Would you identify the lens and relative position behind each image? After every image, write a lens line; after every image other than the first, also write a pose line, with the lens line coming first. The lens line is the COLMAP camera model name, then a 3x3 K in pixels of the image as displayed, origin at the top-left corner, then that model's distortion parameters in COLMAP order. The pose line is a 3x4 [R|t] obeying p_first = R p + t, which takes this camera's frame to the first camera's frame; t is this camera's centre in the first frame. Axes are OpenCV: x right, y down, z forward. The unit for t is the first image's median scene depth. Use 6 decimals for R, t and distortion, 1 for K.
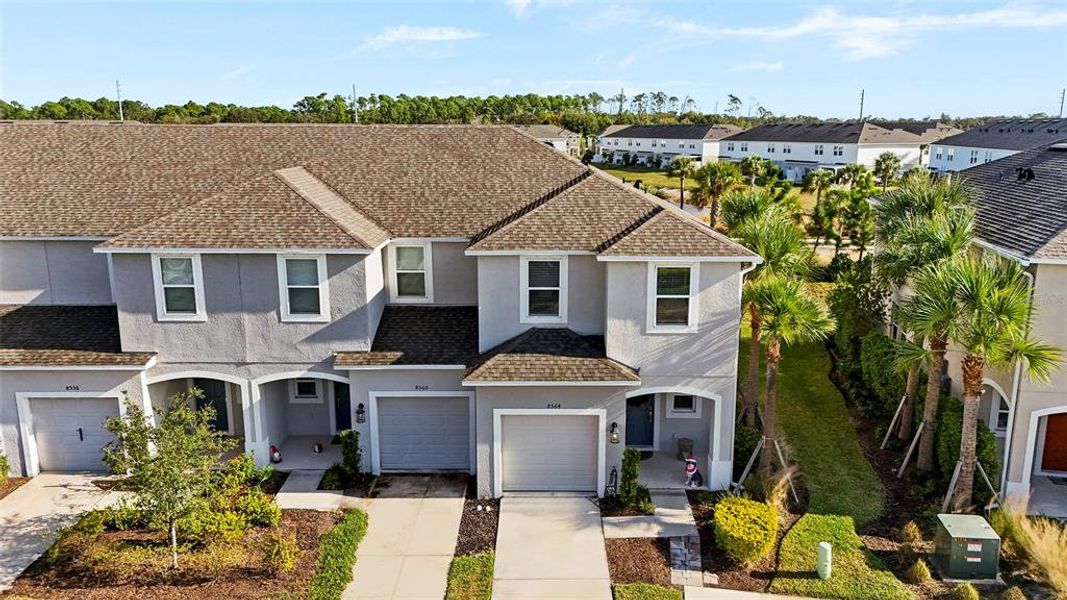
lens RADIAL K [[786.3, 0, 530.0], [0, 786.3, 299.8], [0, 0, 1]] dist [0.076079, -0.010086]
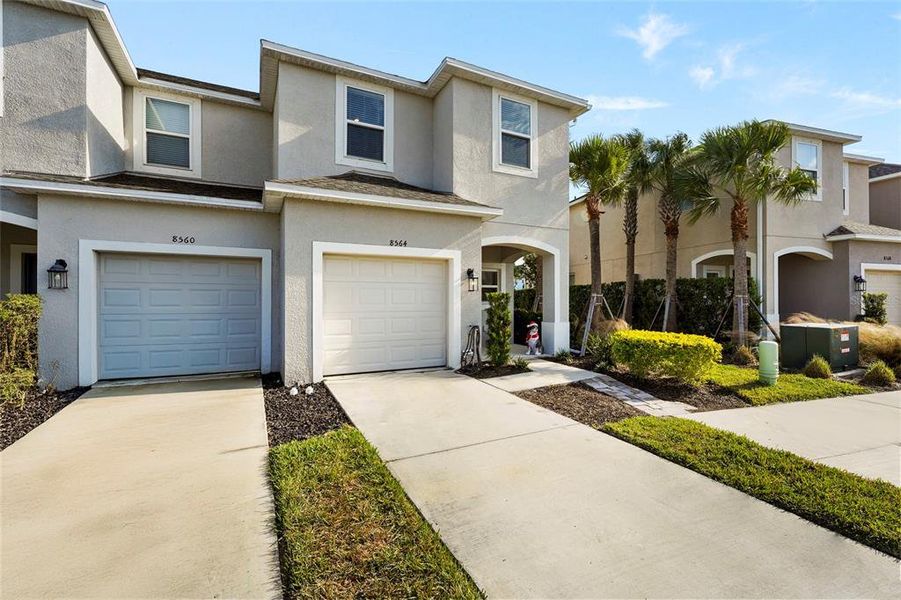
lens RADIAL K [[404.1, 0, 451.7], [0, 404.1, 299.6], [0, 0, 1]] dist [0.002357, -0.000181]
pose [[0.888622, 0.005819, 0.458604, -0.097865], [0.093473, 0.976635, -0.193510, 0.261193], [-0.449015, 0.214825, 0.867315, 0.645553]]
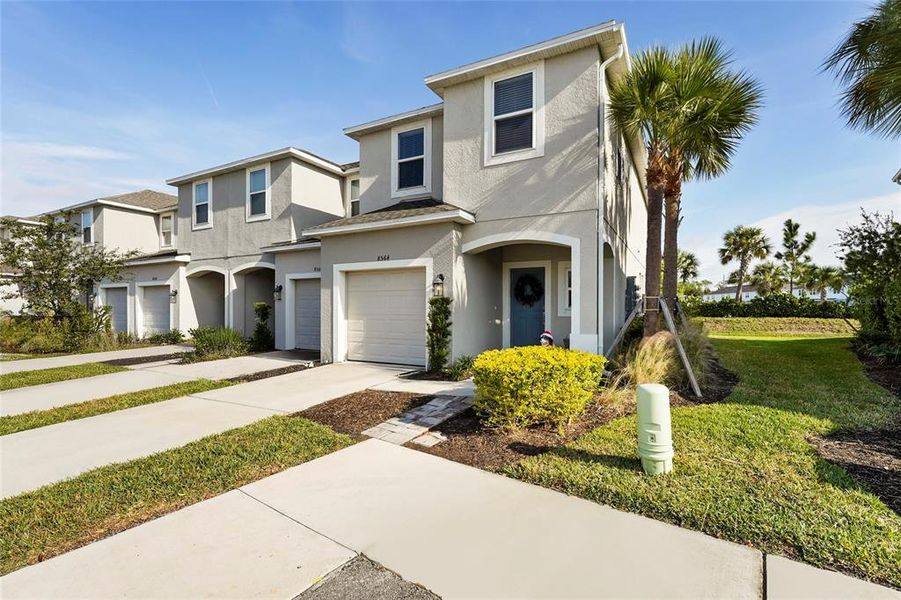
lens RADIAL K [[404.1, 0, 454.2], [0, 404.1, 313.1], [0, 0, 1]] dist [0.002357, -0.000181]
pose [[0.886453, 0.012357, -0.462653, 0.311610], [-0.102203, 0.980192, -0.169643, 0.262548], [0.451392, 0.197665, 0.870157, 0.634351]]
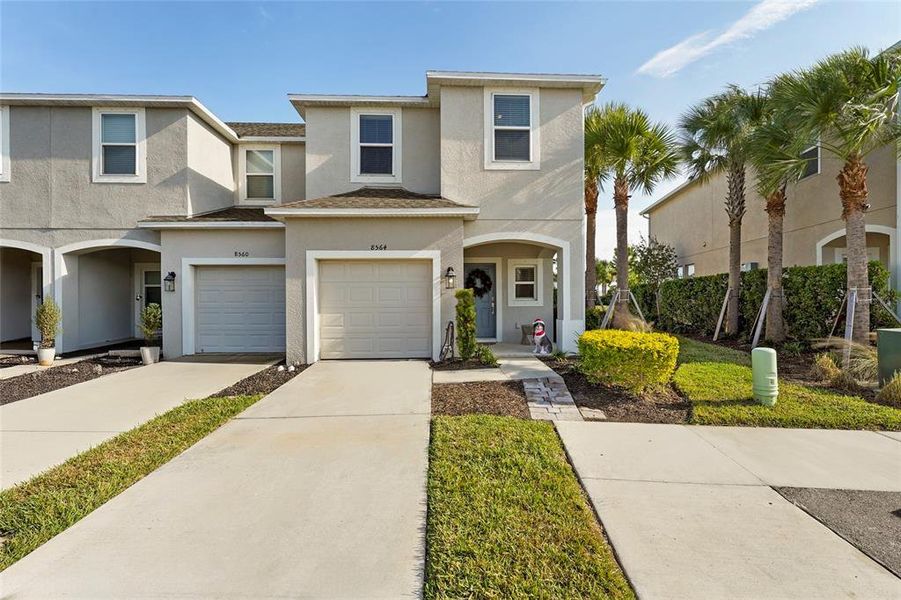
lens RADIAL K [[404.1, 0, 448.5], [0, 404.1, 300.6], [0, 0, 1]] dist [0.002357, -0.000181]
pose [[0.998887, -0.000799, 0.047154, 0.083473], [0.010546, 0.978324, -0.206811, 0.277246], [-0.045966, 0.207078, 0.977244, 0.571779]]
